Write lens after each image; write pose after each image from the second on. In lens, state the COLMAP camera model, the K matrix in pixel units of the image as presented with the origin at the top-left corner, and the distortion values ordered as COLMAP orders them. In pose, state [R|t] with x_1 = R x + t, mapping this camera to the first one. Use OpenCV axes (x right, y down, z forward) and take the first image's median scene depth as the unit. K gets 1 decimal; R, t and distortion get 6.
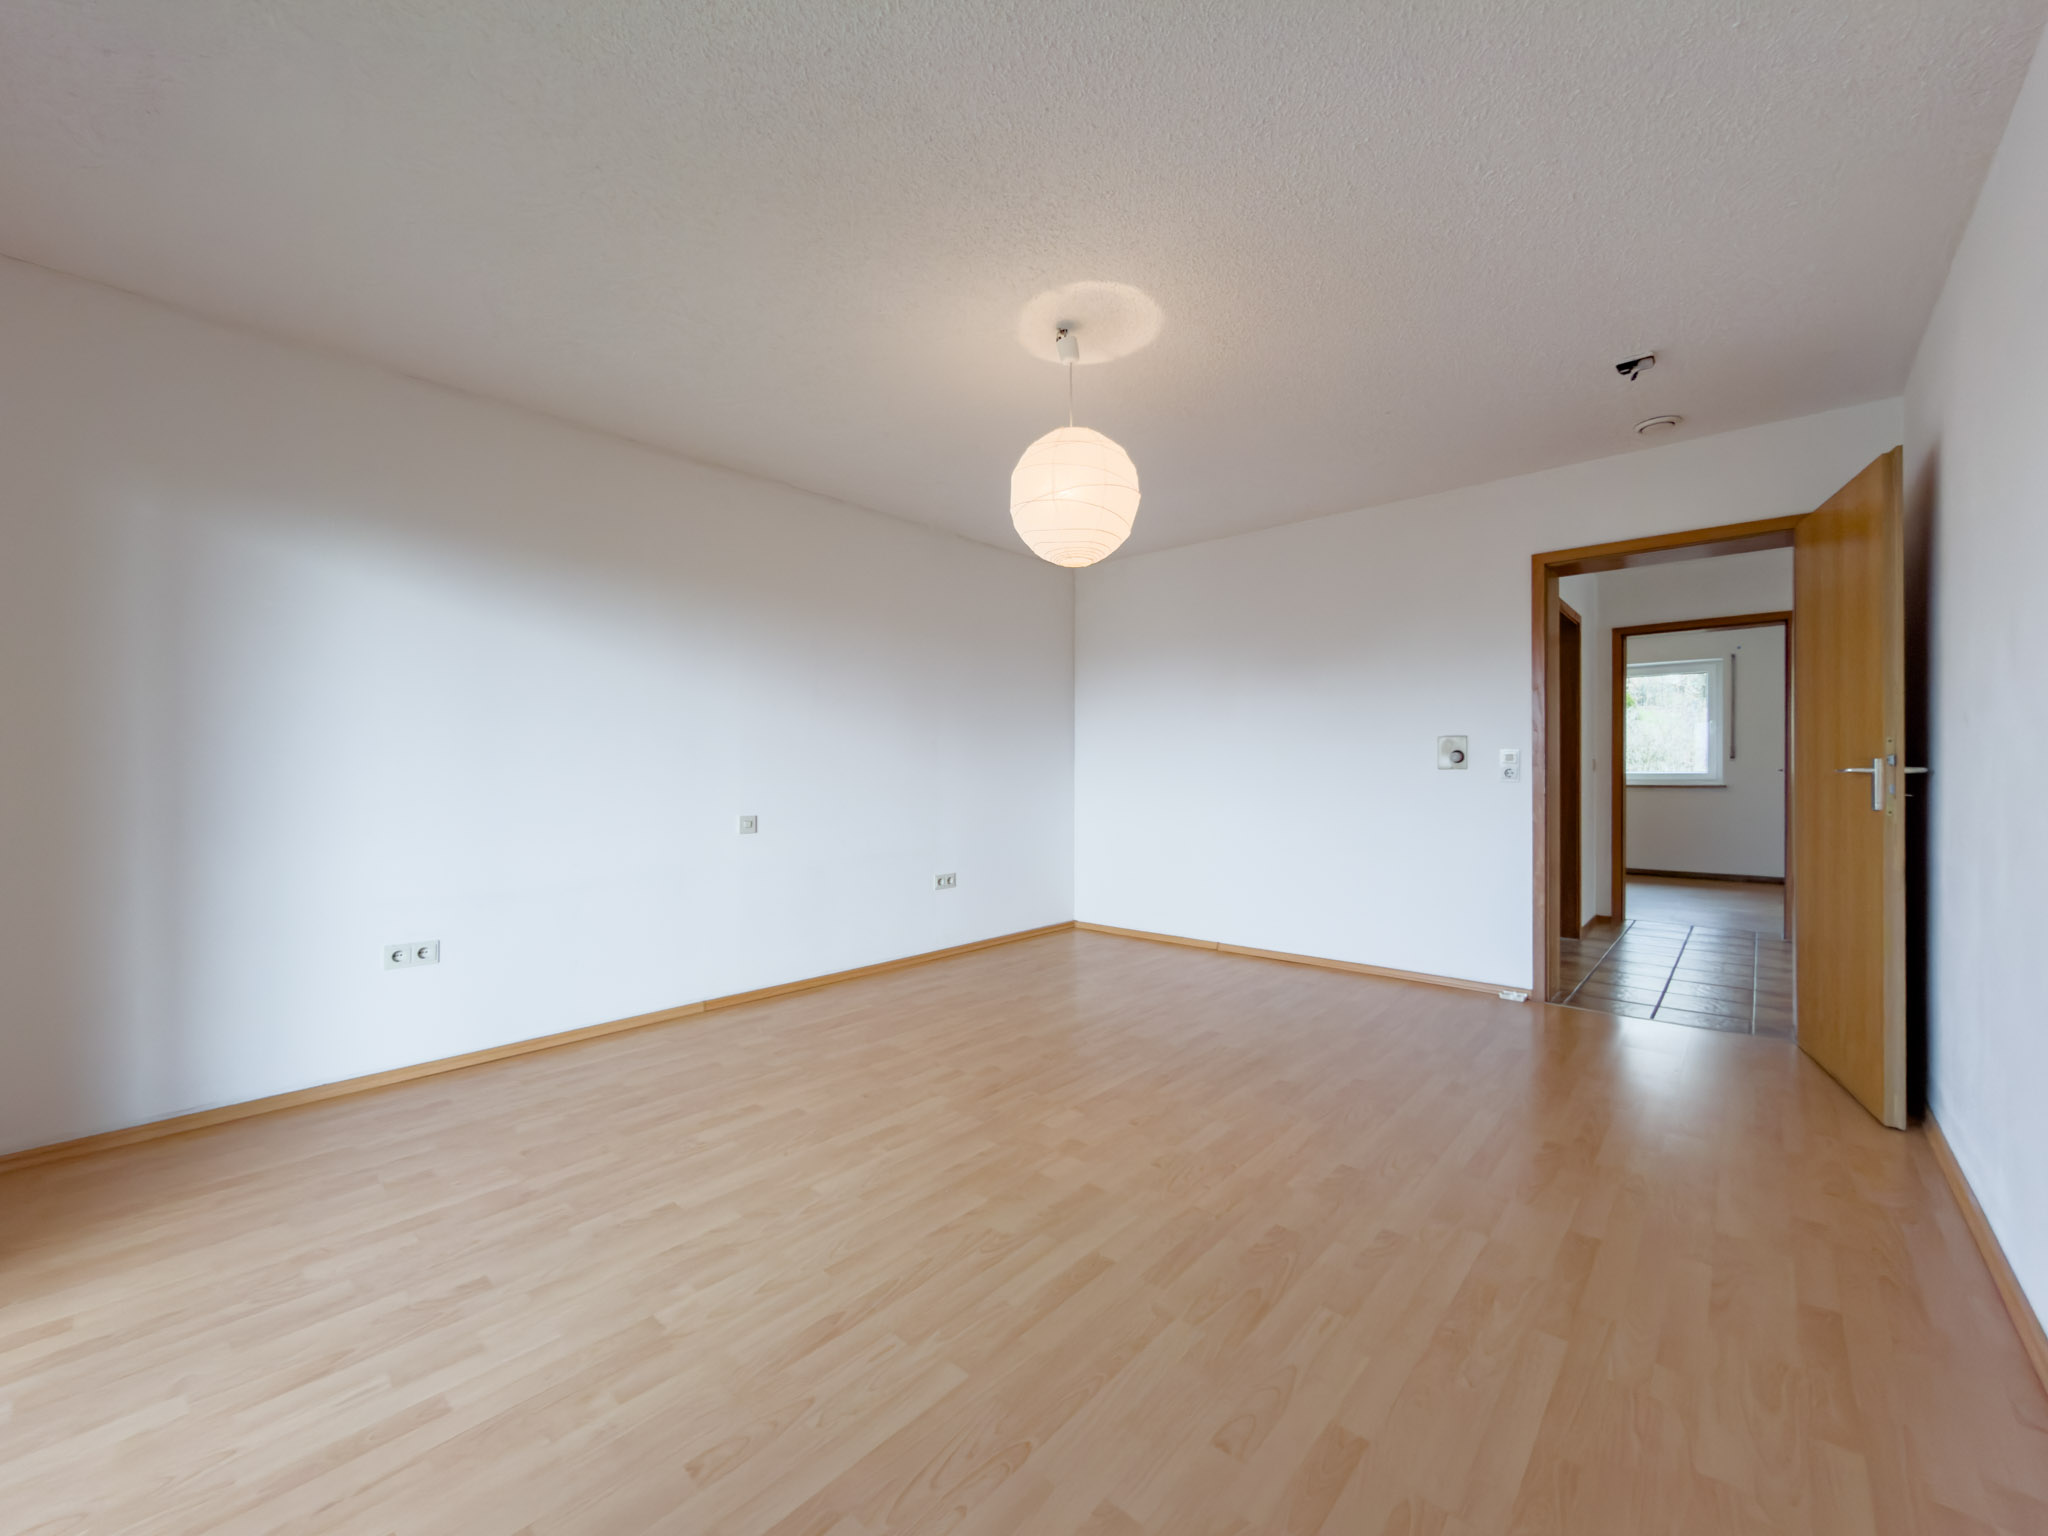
lens RADIAL K [[829.6, 0, 1013.1], [0, 829.6, 766.8], [0, 0, 1]] dist [0.002107, 0.000151]
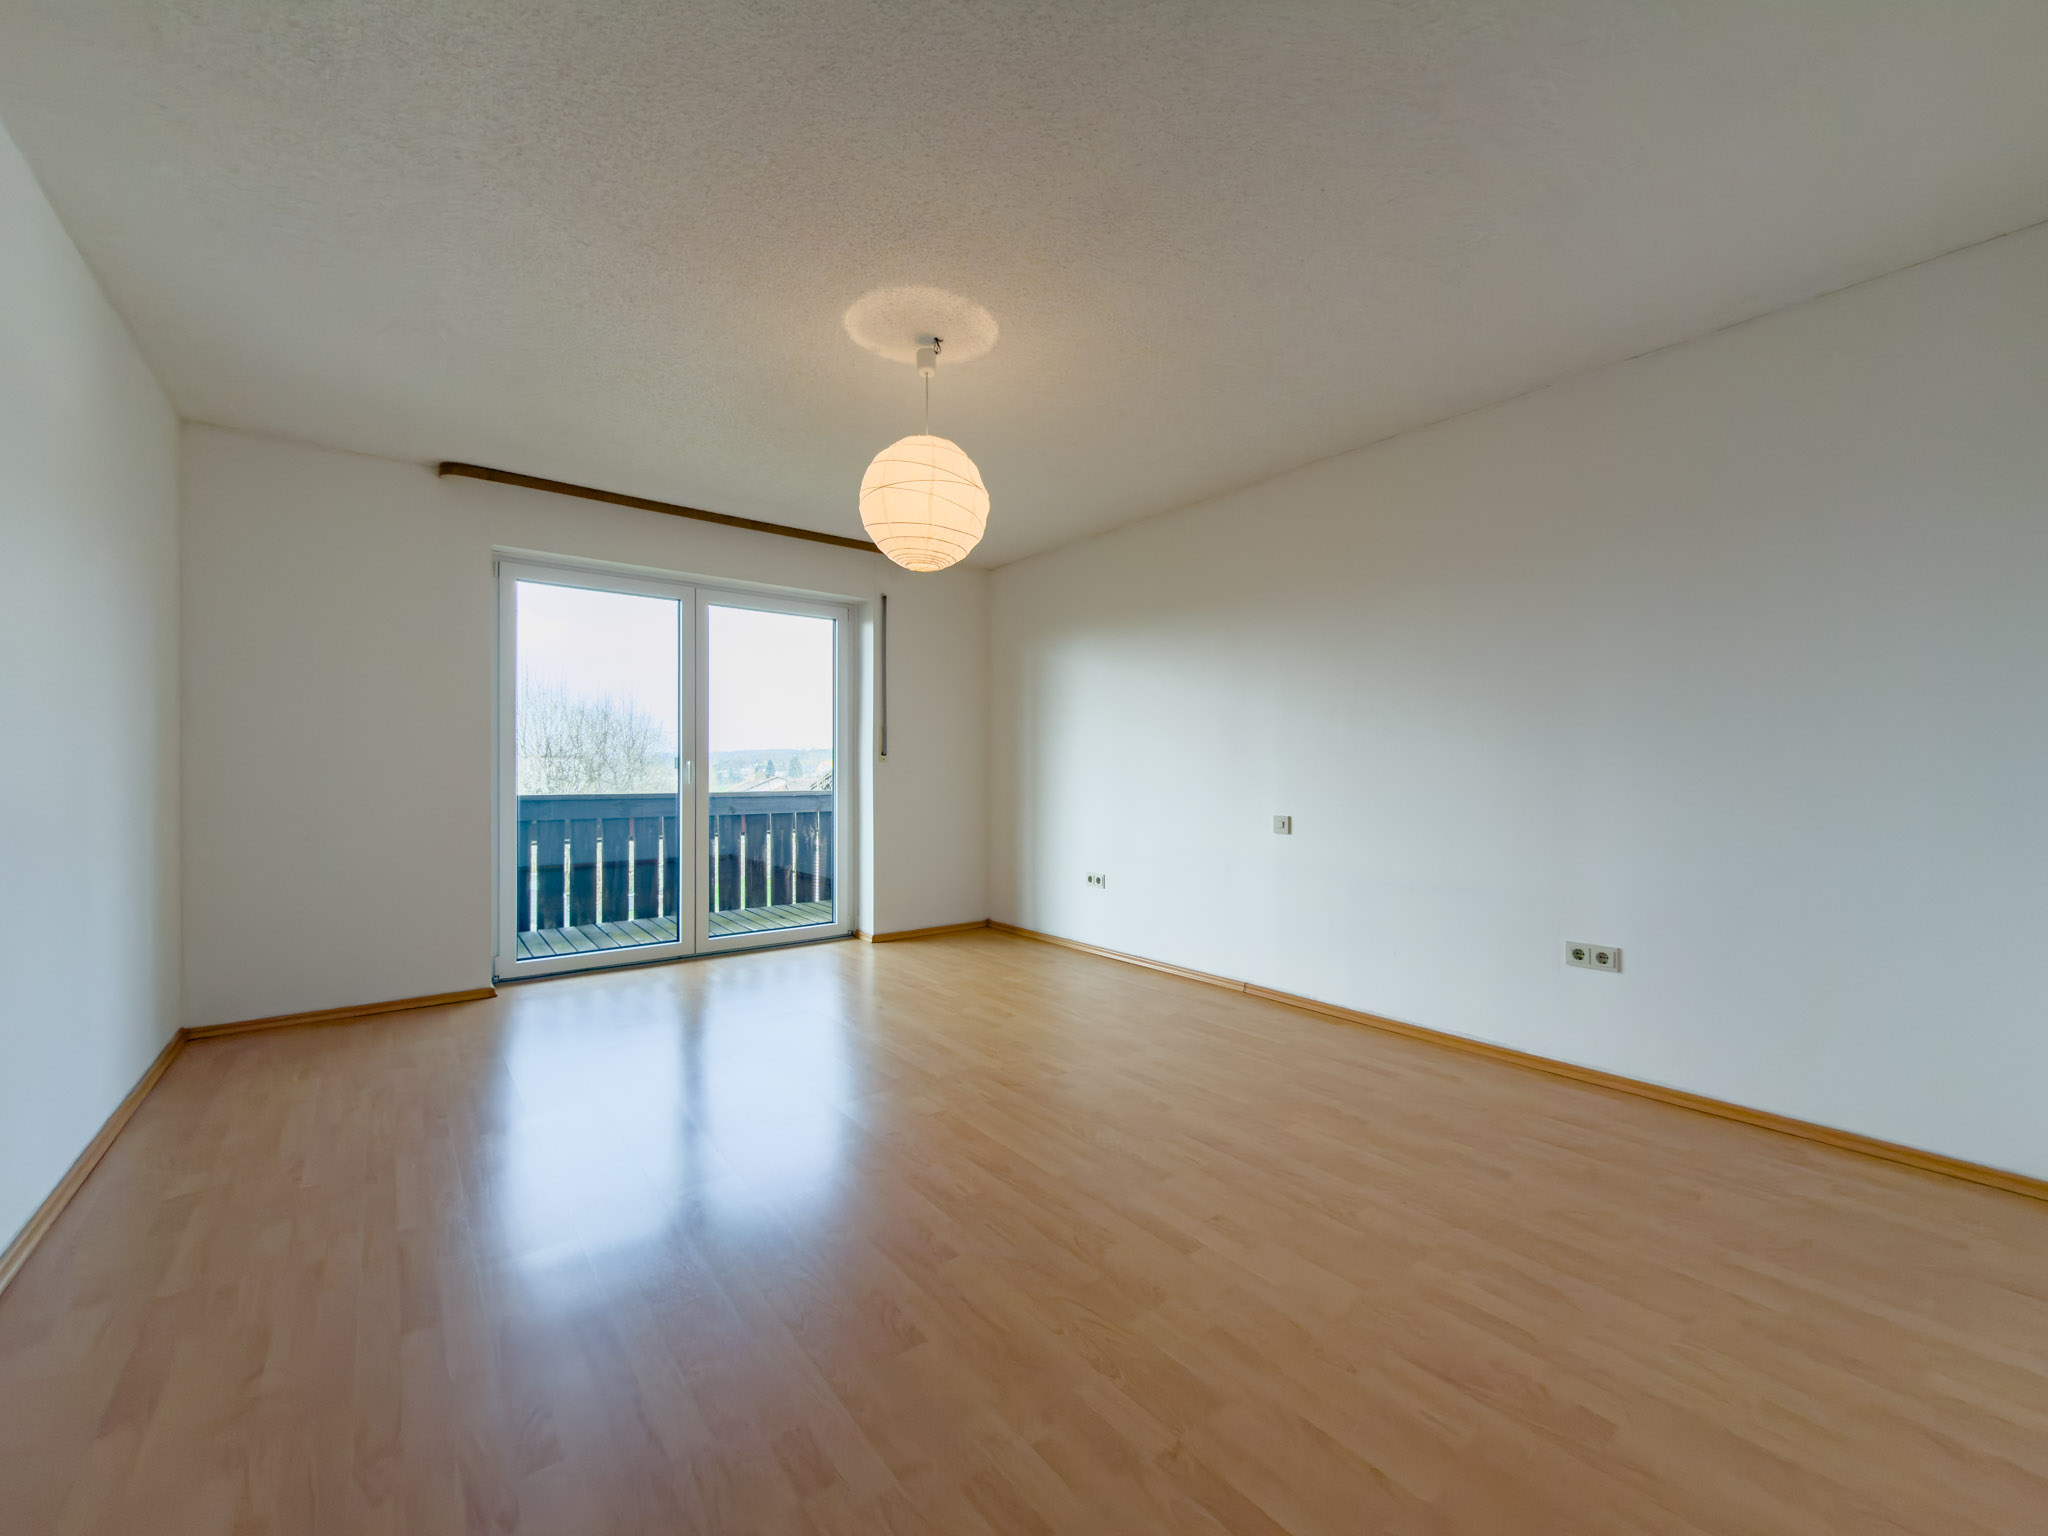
lens RADIAL K [[829.6, 0, 1024.4], [0, 829.6, 756.3], [0, 0, 1]] dist [0.002107, 0.000151]
pose [[-0.179157, -0.022934, -0.983553, 0.705359], [-0.002291, 0.999735, -0.022894, 0.011745], [0.983818, -0.001849, -0.179162, 0.871920]]
